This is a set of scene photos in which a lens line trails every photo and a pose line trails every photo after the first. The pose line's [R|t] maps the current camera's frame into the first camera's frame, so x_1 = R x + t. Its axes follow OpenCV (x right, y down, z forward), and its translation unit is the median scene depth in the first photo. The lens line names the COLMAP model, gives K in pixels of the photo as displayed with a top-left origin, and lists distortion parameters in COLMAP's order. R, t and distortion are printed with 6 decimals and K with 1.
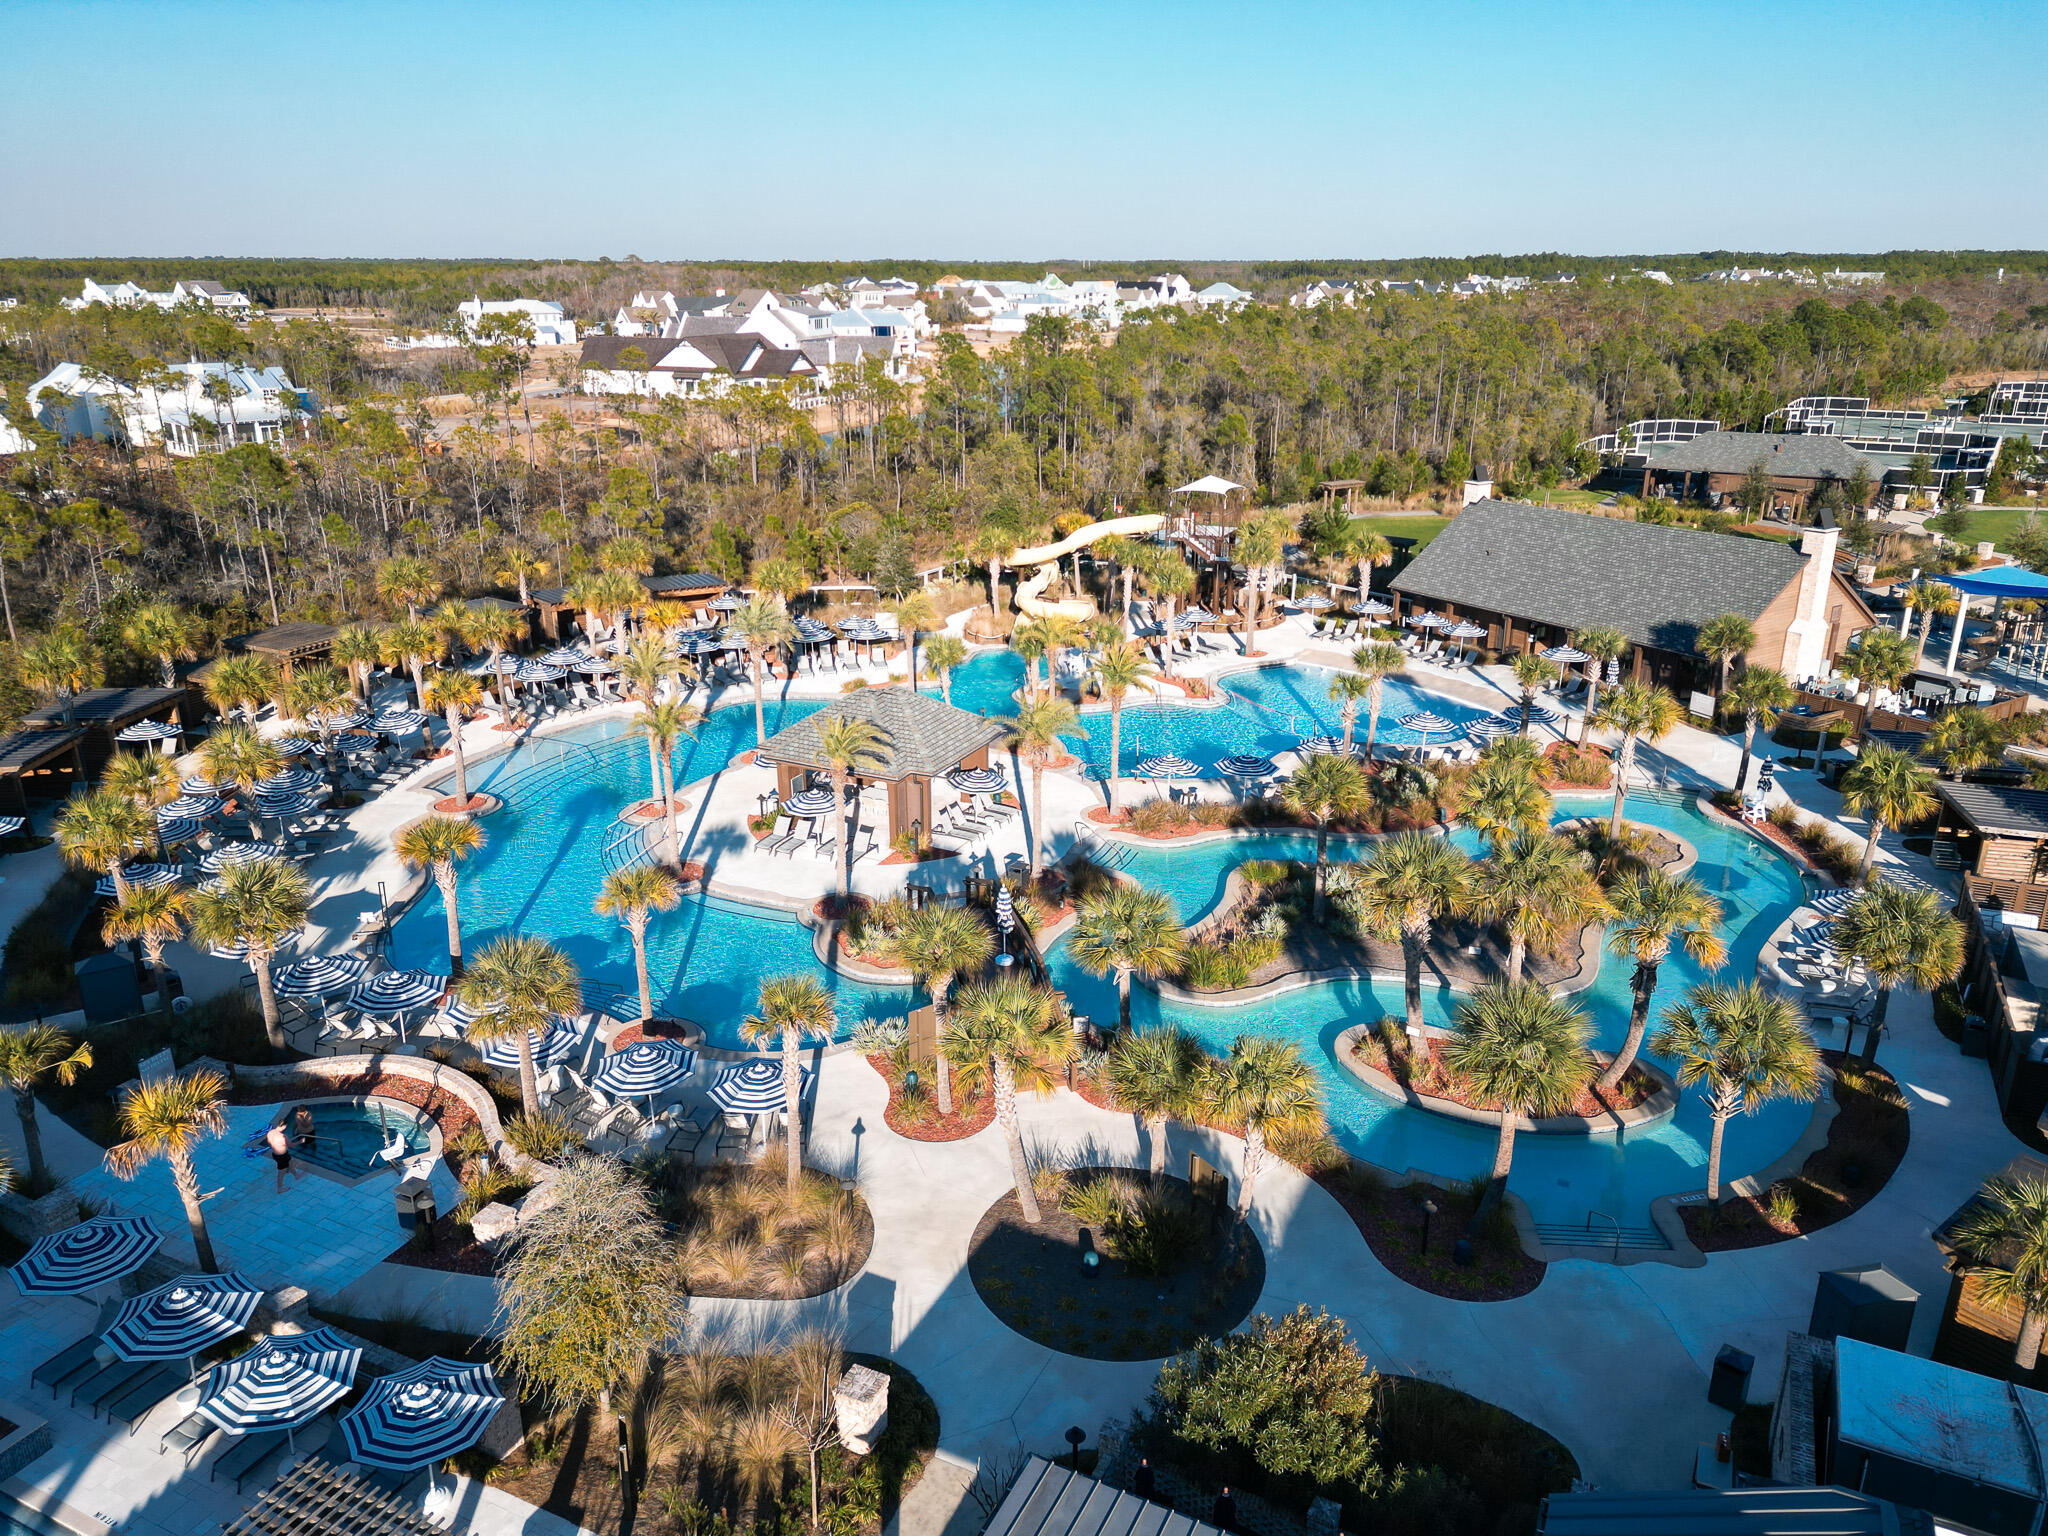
lens RADIAL K [[1449.6, 0, 1024.0], [0, 1449.6, 768.0], [0, 0, 1]] dist [0.070836, -0.065343]
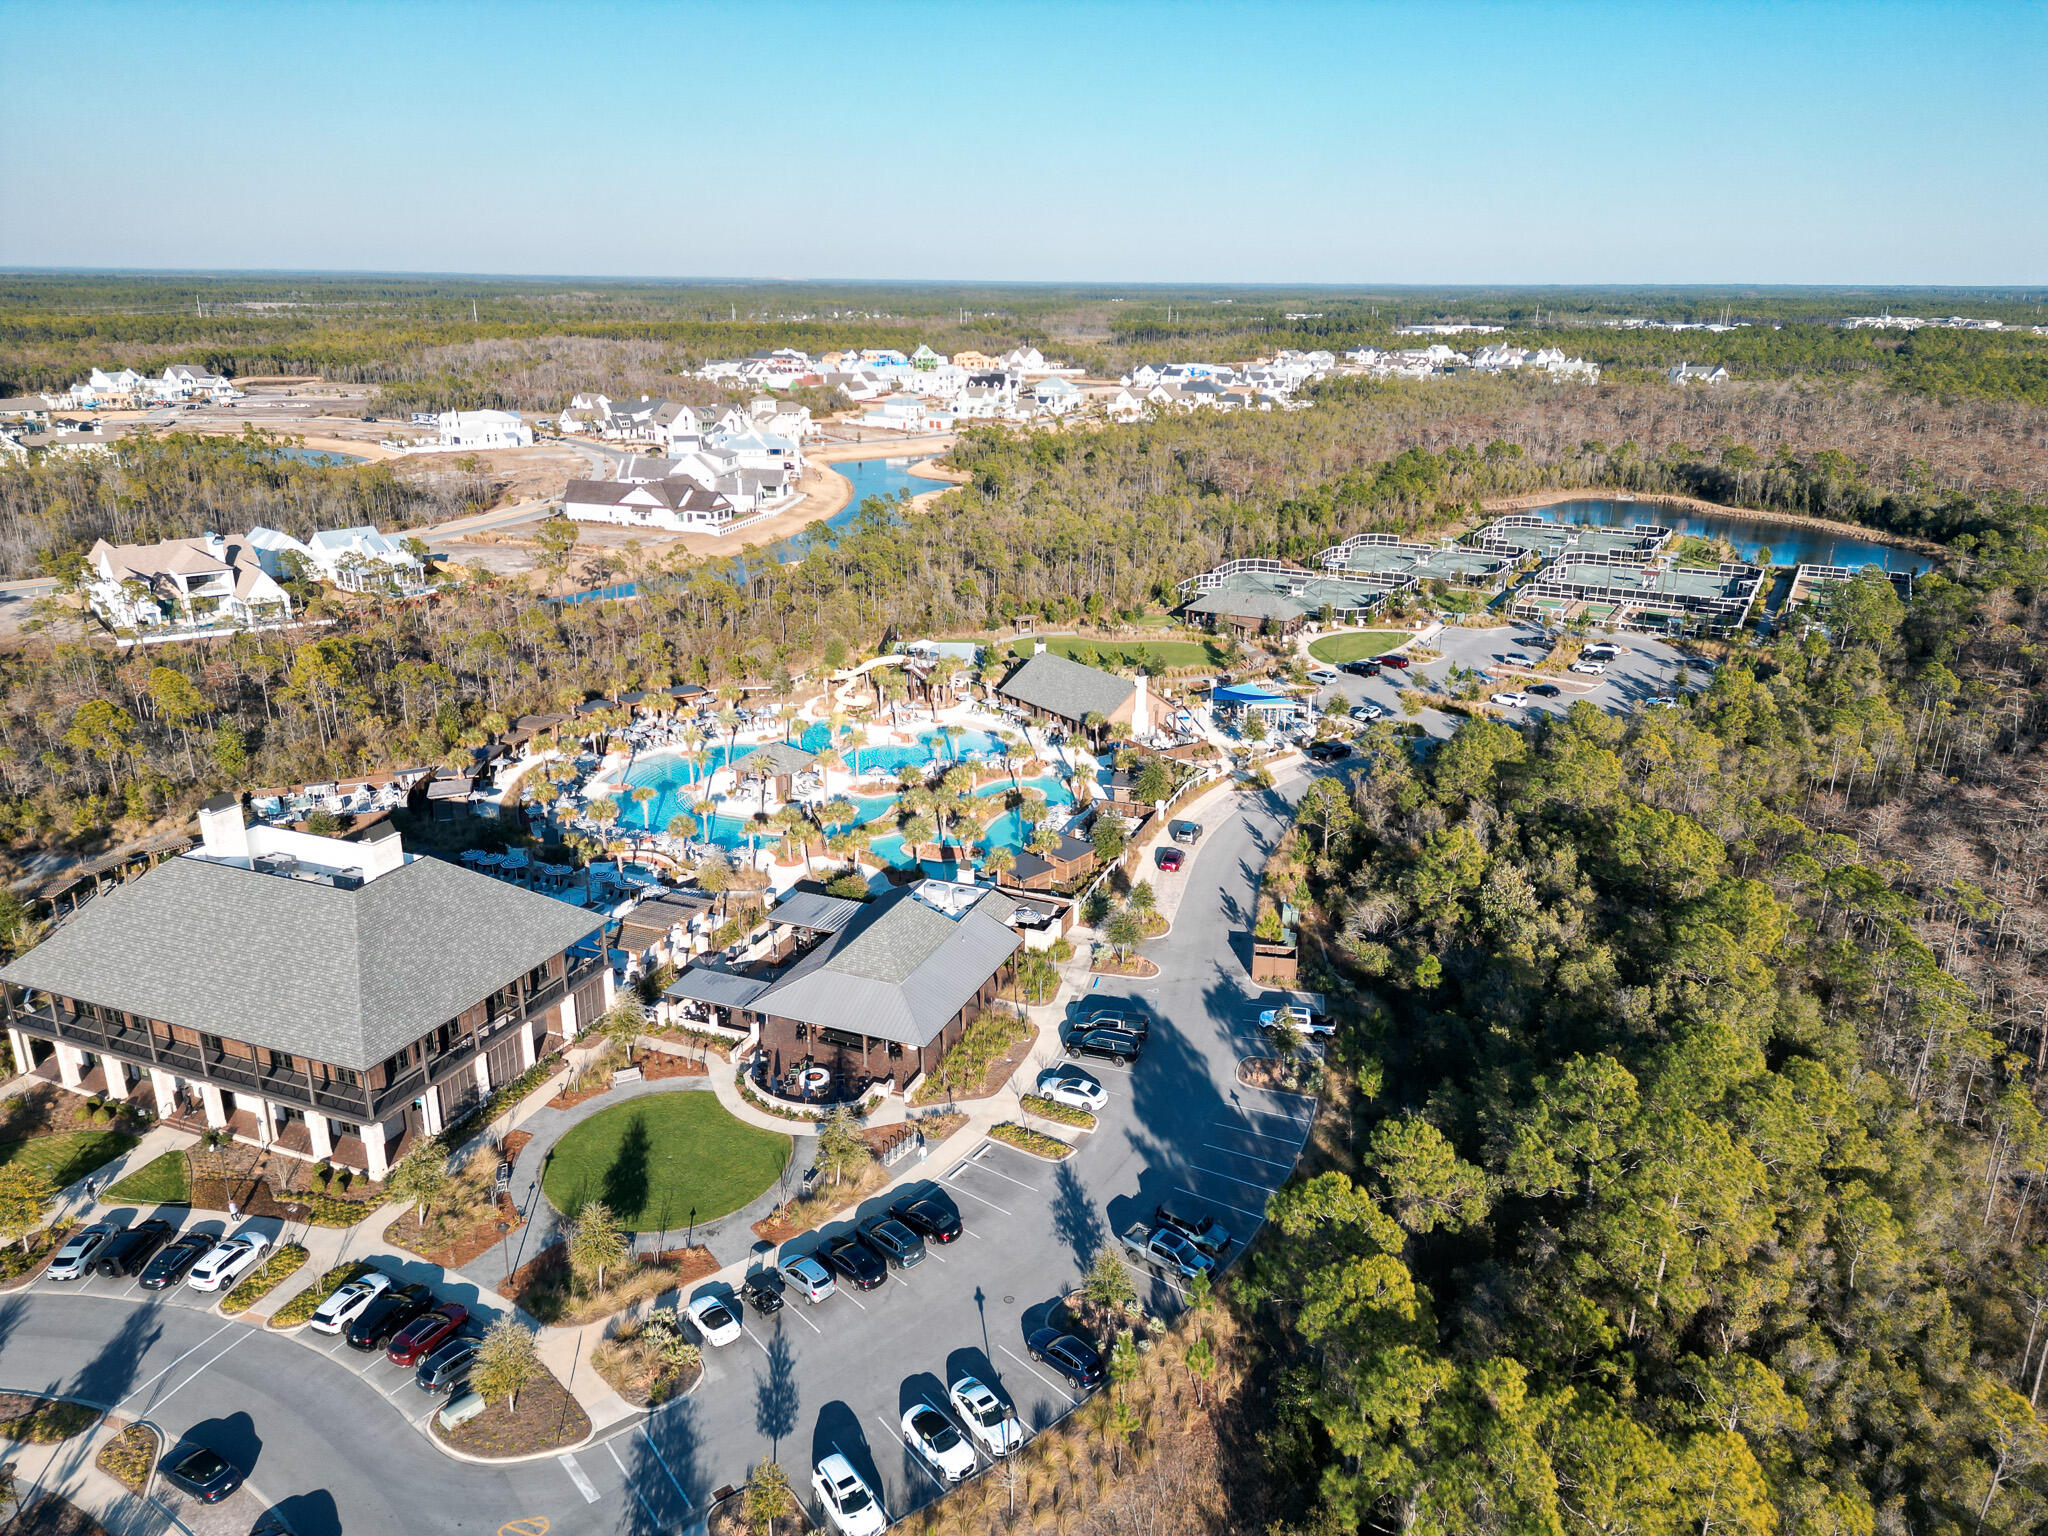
lens RADIAL K [[1426.3, 0, 1024.0], [0, 1426.3, 768.0], [0, 0, 1]] dist [0.108672, -0.147732]
pose [[0.997506, -0.010812, 0.069749, 0.147714], [0.011066, 0.999933, -0.003257, 0.005211], [-0.069709, 0.004020, 0.997559, -1.382138]]
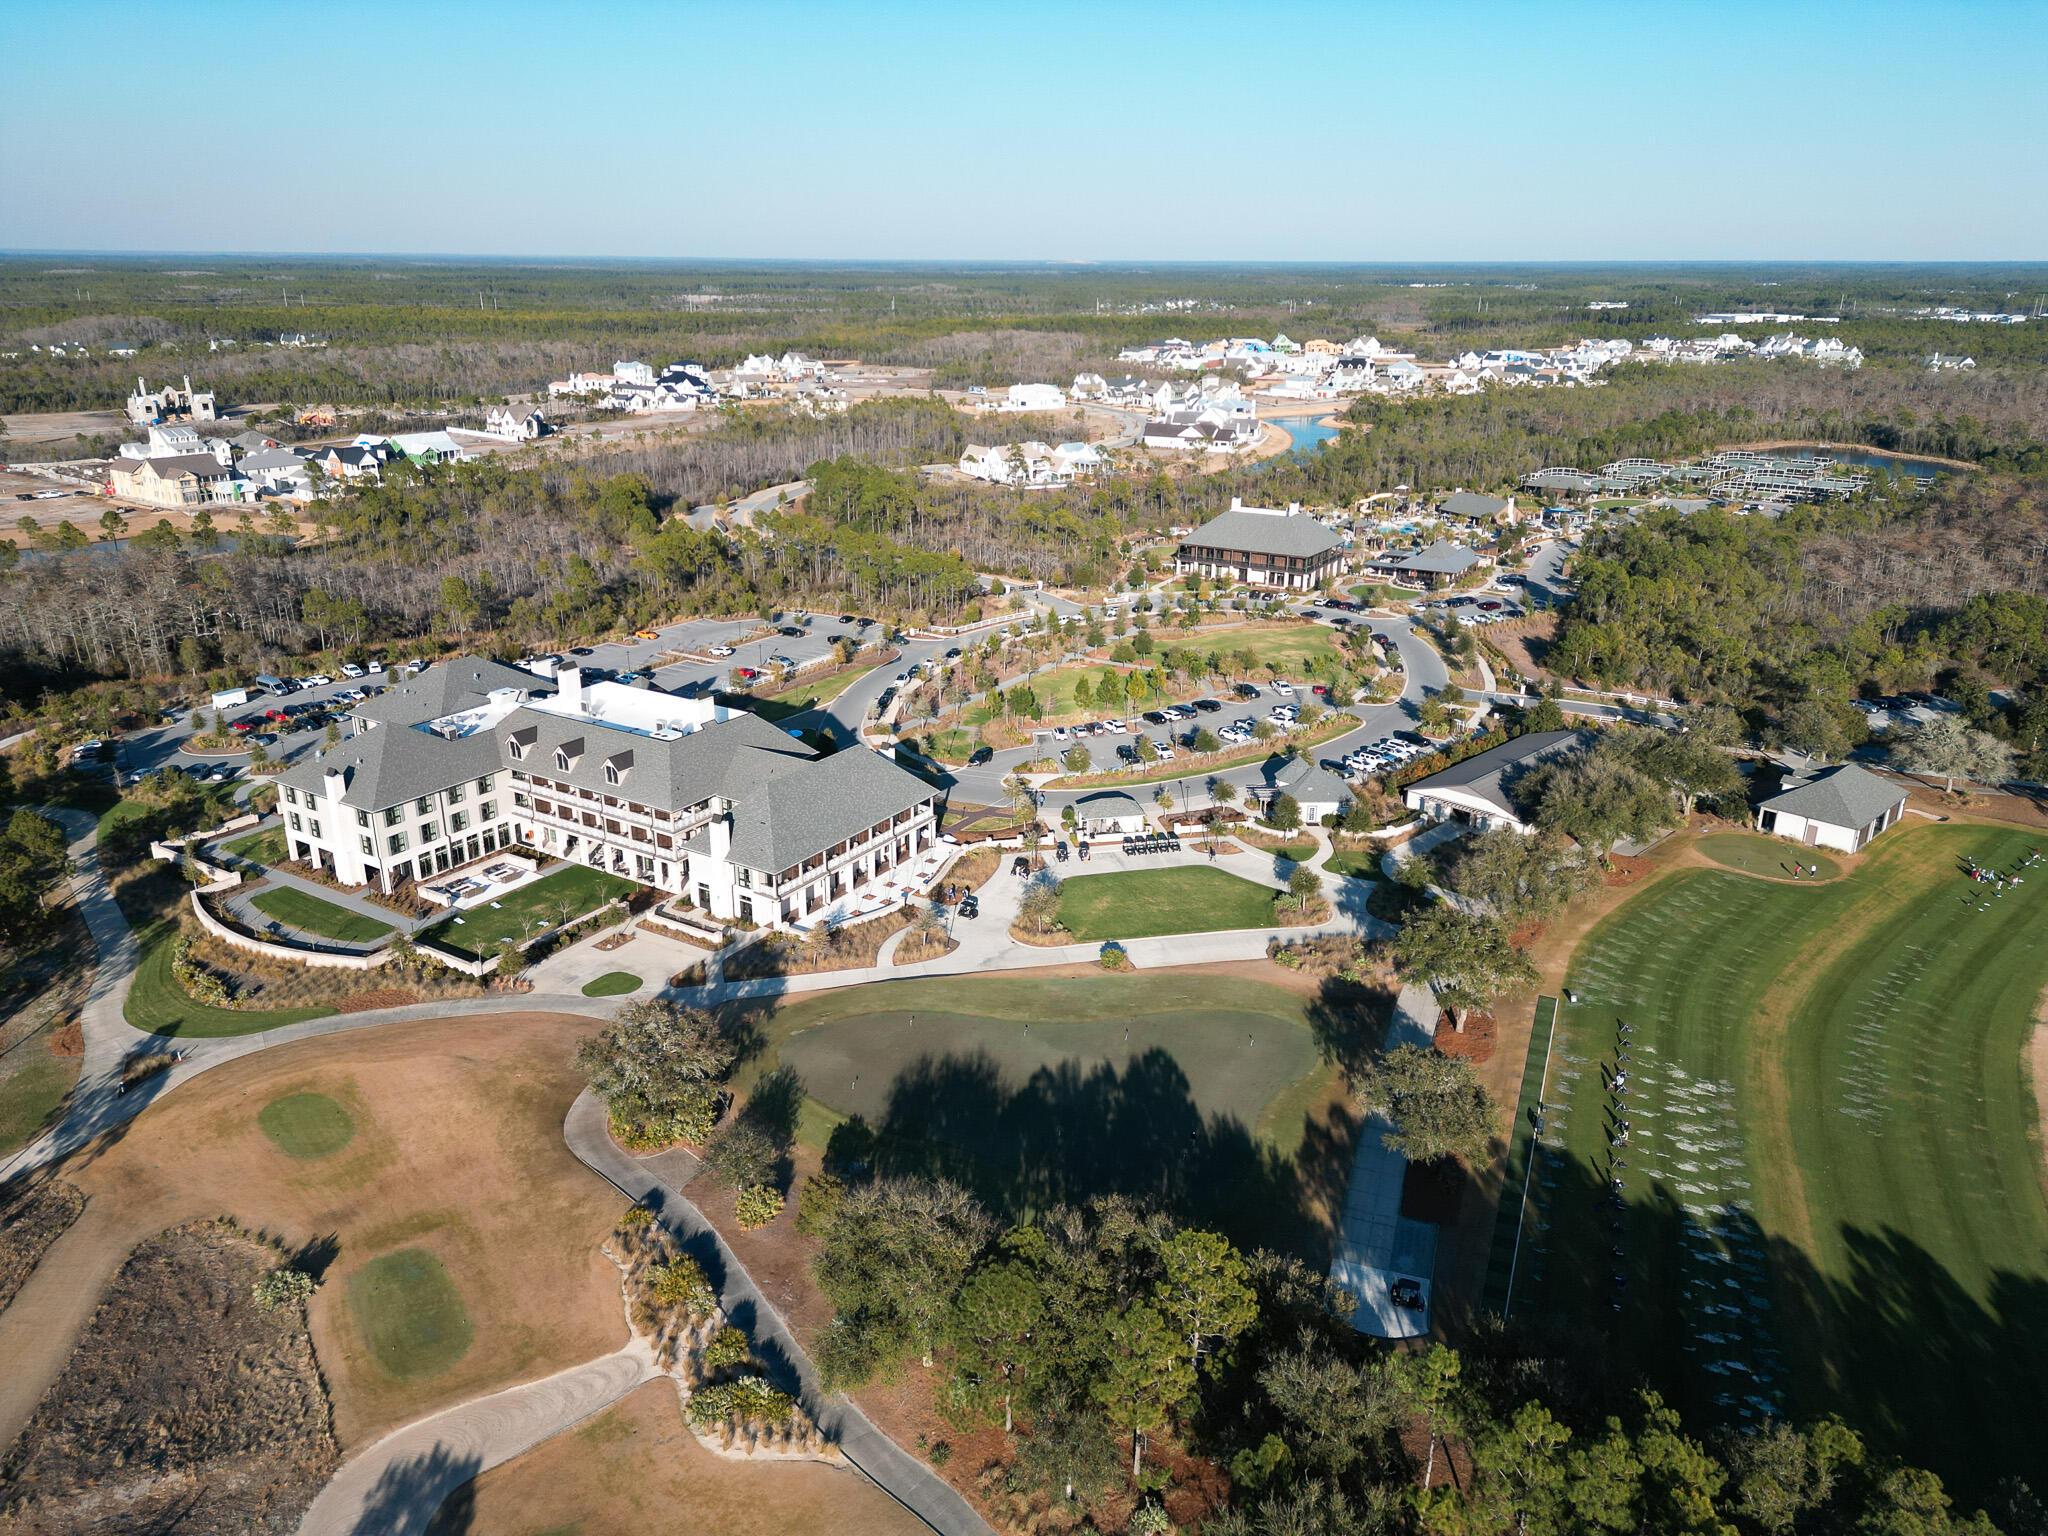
lens RADIAL K [[1449.6, 0, 1024.0], [0, 1449.6, 768.0], [0, 0, 1]] dist [0.070836, -0.065343]
pose [[0.993864, 0.043984, -0.101486, -0.679375], [-0.043400, 0.999026, 0.007961, 0.868861], [0.101737, -0.003507, 0.994805, -4.562523]]
